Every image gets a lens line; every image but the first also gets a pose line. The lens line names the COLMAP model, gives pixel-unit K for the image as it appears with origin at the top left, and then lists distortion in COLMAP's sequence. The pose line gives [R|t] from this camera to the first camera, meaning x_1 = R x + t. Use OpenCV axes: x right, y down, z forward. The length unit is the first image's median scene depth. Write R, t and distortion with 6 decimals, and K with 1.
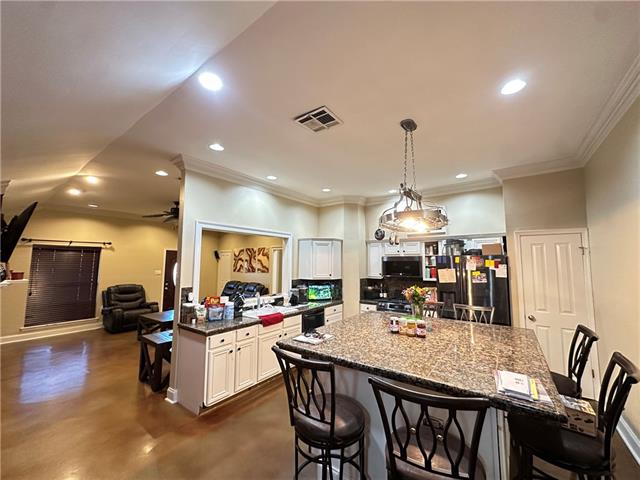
lens RADIAL K [[253.6, 0, 324.0], [0, 253.6, 235.9], [0, 0, 1]] dist [-0.000041, 0.000411]
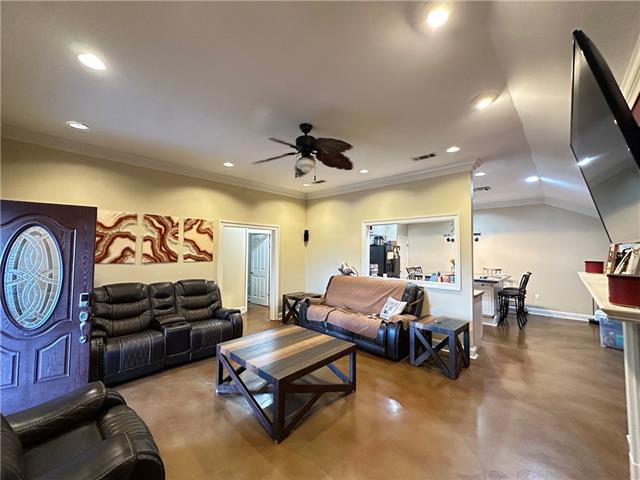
lens RADIAL K [[253.6, 0, 319.4], [0, 253.6, 241.4], [0, 0, 1]] dist [-0.000041, 0.000411]
pose [[0.140734, 0.037831, 0.989324, -1.226468], [-0.117237, 0.992876, -0.021289, 0.121048], [-0.983082, -0.112990, 0.144166, 0.996062]]
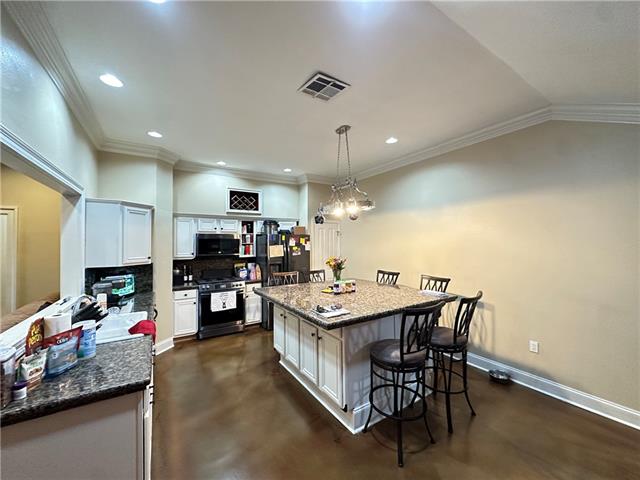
lens RADIAL K [[253.6, 0, 323.9], [0, 253.6, 240.6], [0, 0, 1]] dist [-0.000041, 0.000411]
pose [[0.356245, -0.003025, 0.934388, -0.433639], [-0.092765, 0.994940, 0.038589, 0.031776], [-0.929776, -0.100425, 0.354162, 0.290960]]
